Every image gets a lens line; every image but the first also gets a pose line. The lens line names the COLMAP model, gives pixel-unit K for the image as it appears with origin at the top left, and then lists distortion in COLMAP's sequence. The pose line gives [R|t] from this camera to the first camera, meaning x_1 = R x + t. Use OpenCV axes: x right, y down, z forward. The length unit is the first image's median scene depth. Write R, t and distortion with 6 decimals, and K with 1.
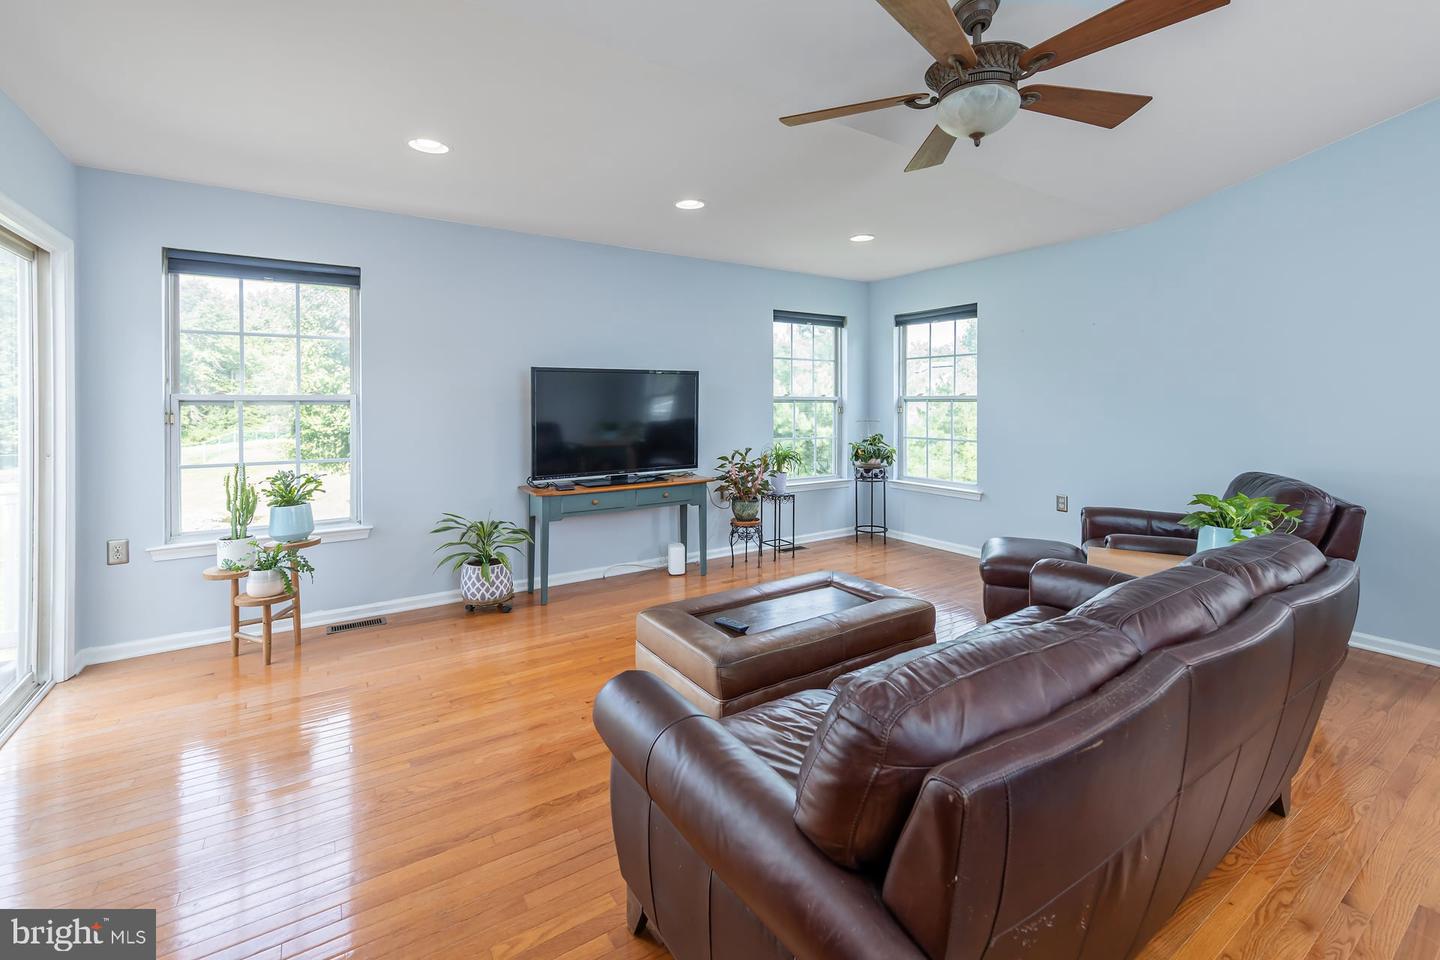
lens RADIAL K [[633.0, 0, 715.1], [0, 633.0, 417.0], [0, 0, 1]] dist [0.001411, 0.000019]
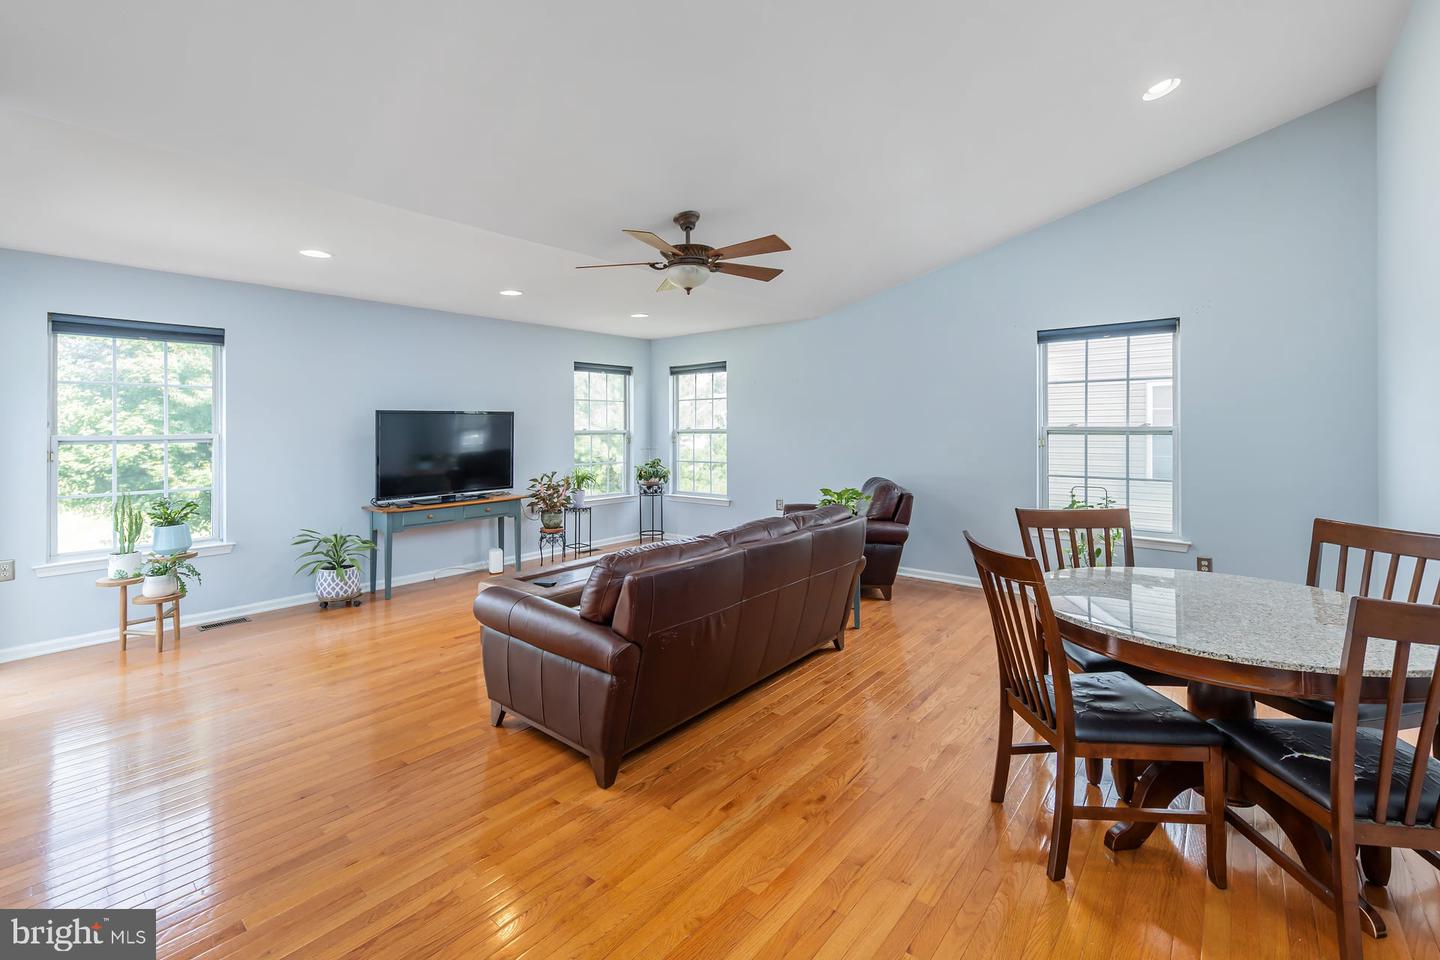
lens RADIAL K [[633.0, 0, 715.1], [0, 633.0, 417.0], [0, 0, 1]] dist [0.001411, 0.000019]
pose [[0.953174, 0.000485, 0.302422, -0.025174], [0.012702, 0.999052, -0.041636, -0.003932], [-0.302155, 0.043528, 0.952264, -0.331723]]
